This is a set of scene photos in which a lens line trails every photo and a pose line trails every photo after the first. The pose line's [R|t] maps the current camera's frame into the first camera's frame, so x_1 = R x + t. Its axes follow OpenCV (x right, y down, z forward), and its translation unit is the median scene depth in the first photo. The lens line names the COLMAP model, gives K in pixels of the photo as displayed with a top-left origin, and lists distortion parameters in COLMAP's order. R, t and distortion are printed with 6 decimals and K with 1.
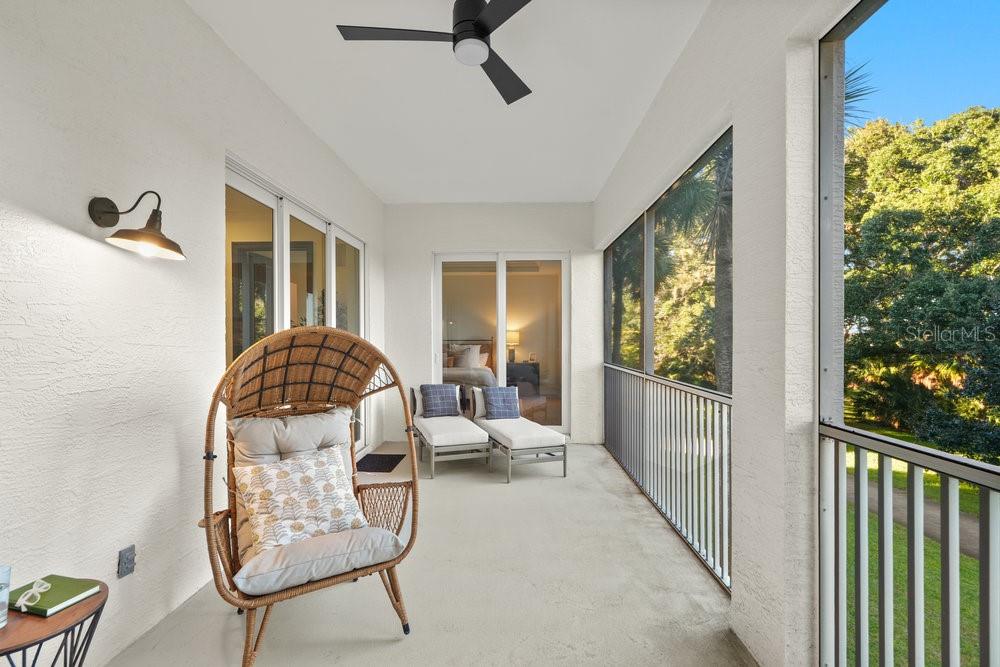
lens RADIAL K [[454.1, 0, 500.7], [0, 454.1, 338.4], [0, 0, 1]] dist [-0.001340, -0.000945]
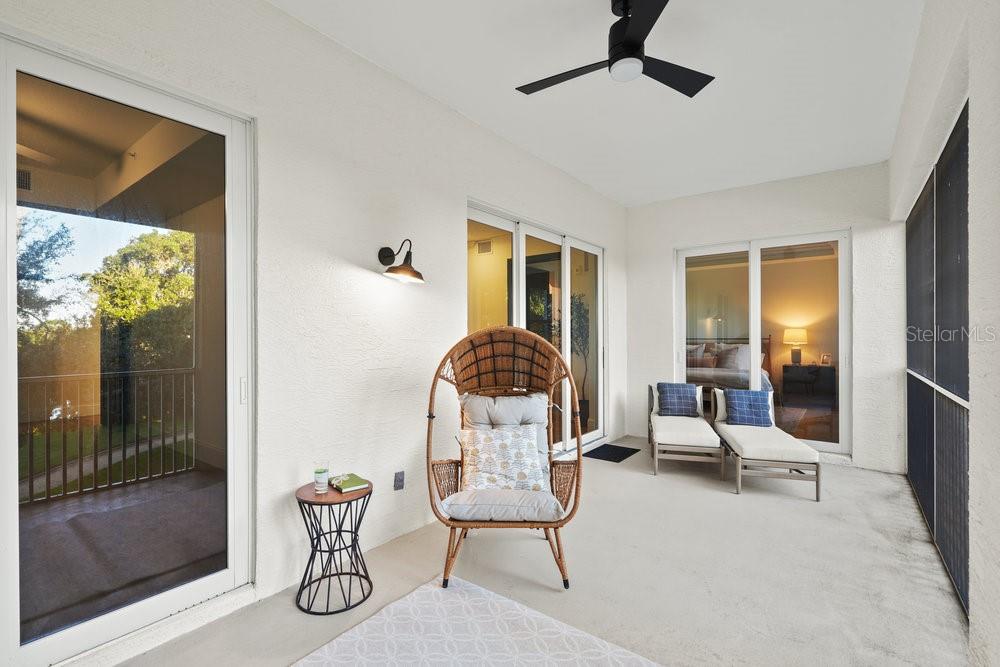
lens RADIAL K [[454.1, 0, 498.9], [0, 454.1, 334.8], [0, 0, 1]] dist [-0.001340, -0.000945]
pose [[0.809591, -0.003726, -0.586983, 0.291114], [0.000639, 0.999985, -0.005466, 0.003887], [0.586995, 0.004050, 0.809581, -0.043345]]
